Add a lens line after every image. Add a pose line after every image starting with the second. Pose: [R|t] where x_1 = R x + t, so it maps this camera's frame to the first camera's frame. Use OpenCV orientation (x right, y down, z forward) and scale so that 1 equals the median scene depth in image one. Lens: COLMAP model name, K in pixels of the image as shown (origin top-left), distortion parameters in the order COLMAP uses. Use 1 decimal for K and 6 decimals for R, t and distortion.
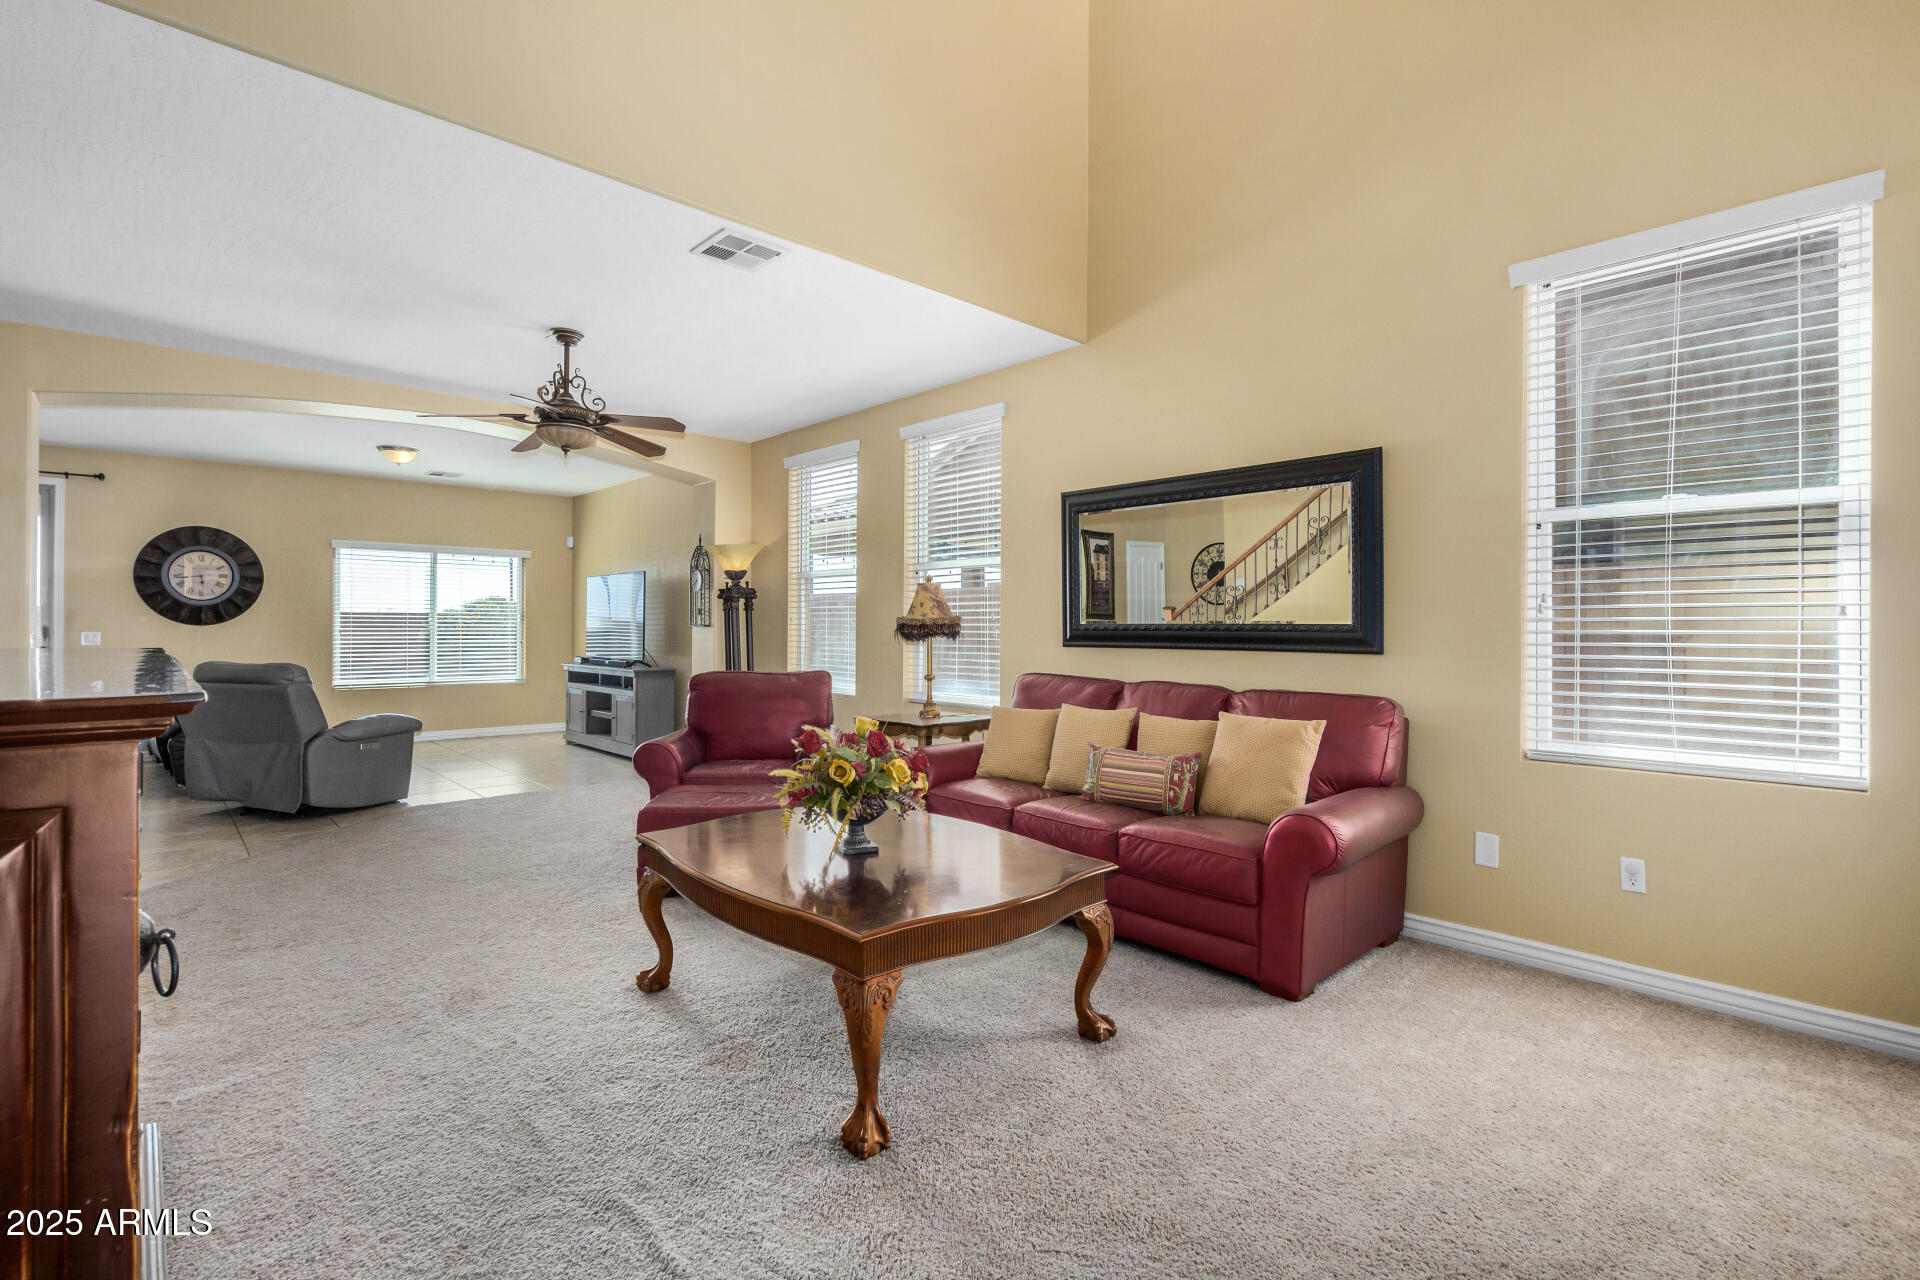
lens RADIAL K [[884.8, 0, 962.3], [0, 884.8, 629.3], [0, 0, 1]] dist [0.000261, -0.000180]
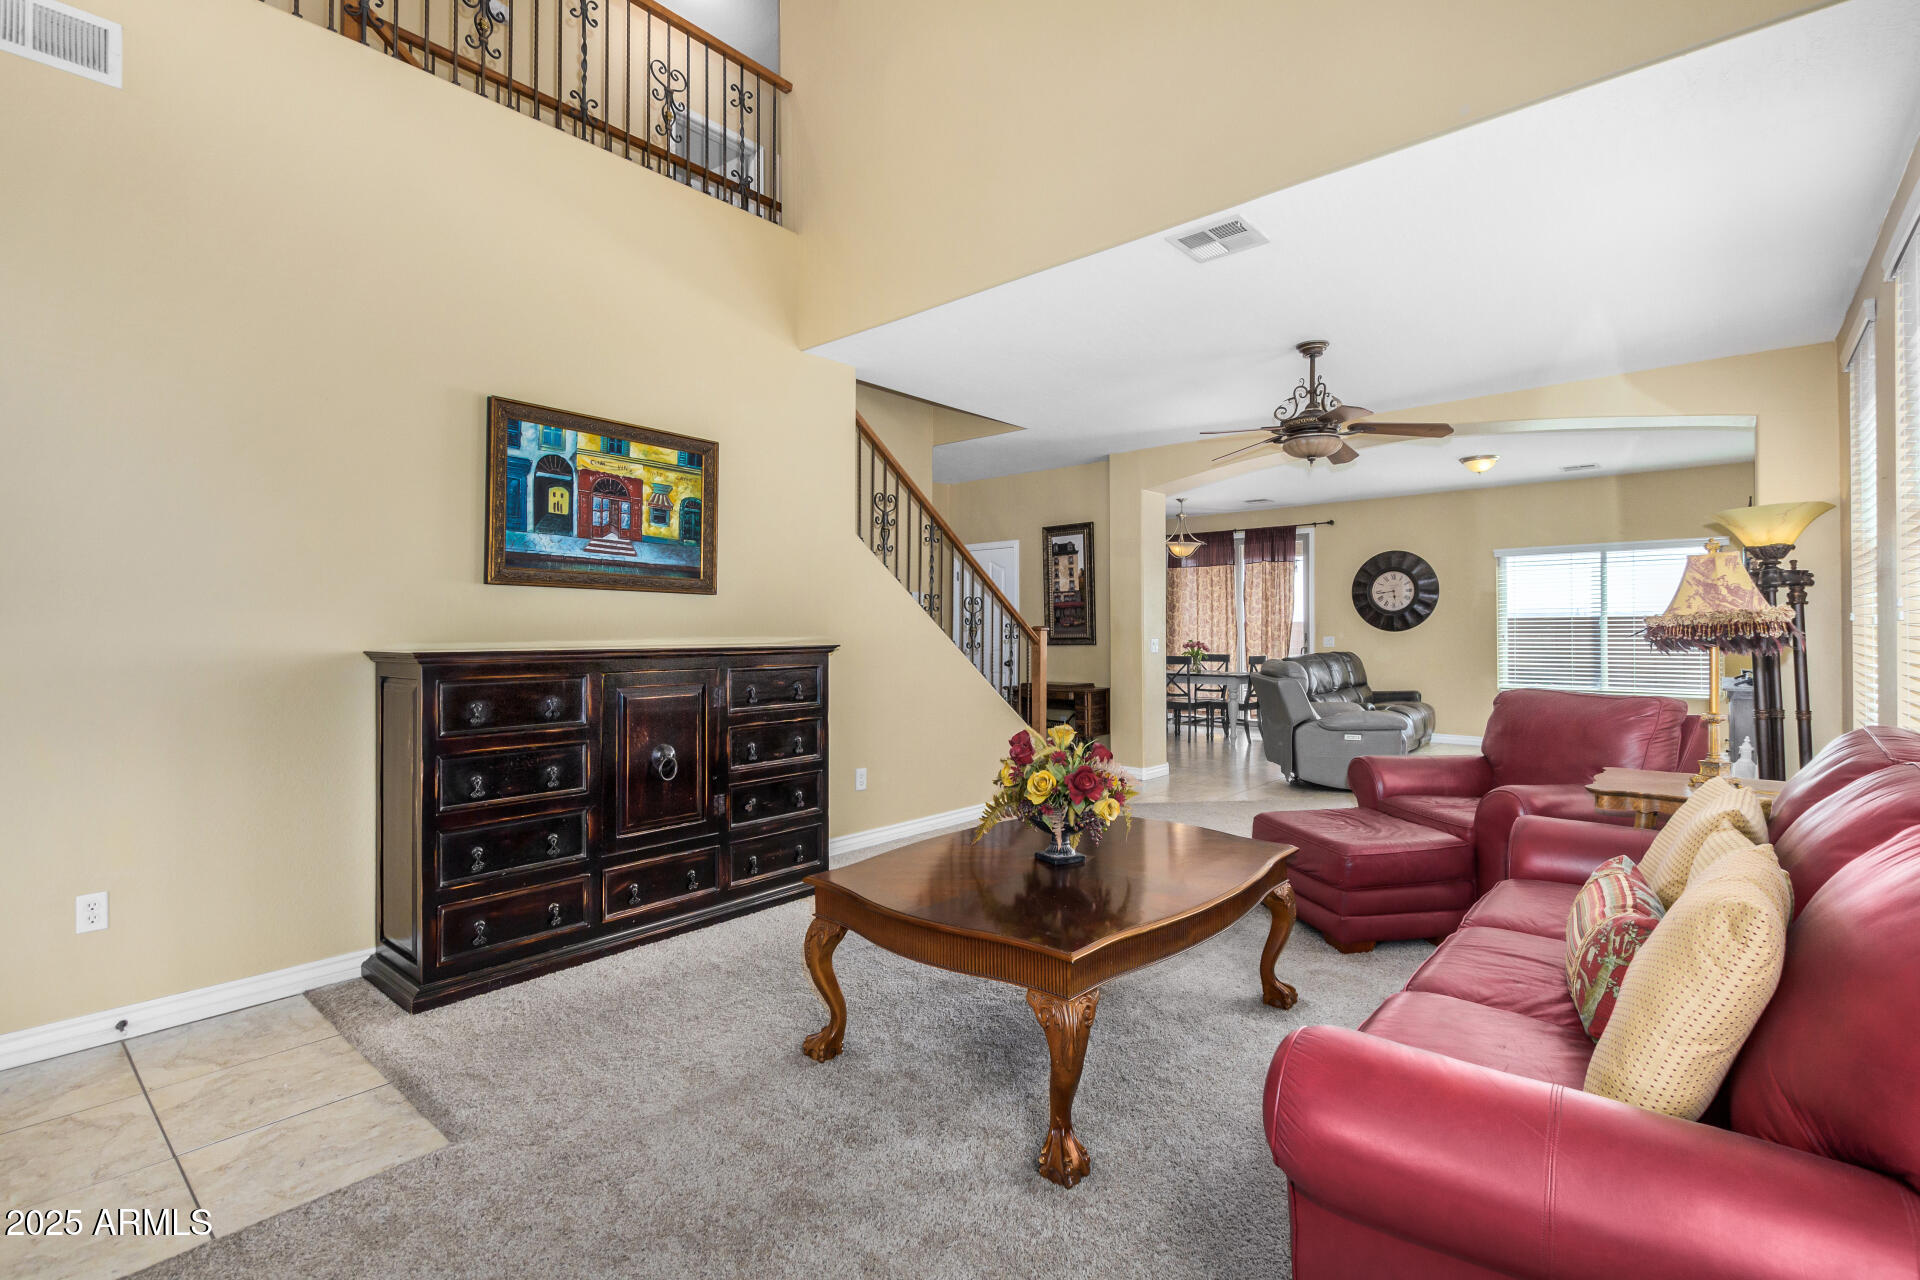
lens RADIAL K [[884.8, 0, 962.0], [0, 884.8, 633.4], [0, 0, 1]] dist [0.000261, -0.000180]
pose [[0.100517, -0.002825, -0.994931, 0.311434], [0.001715, 0.999995, -0.002666, 0.000657], [0.994934, -0.001439, 0.100522, 0.289062]]
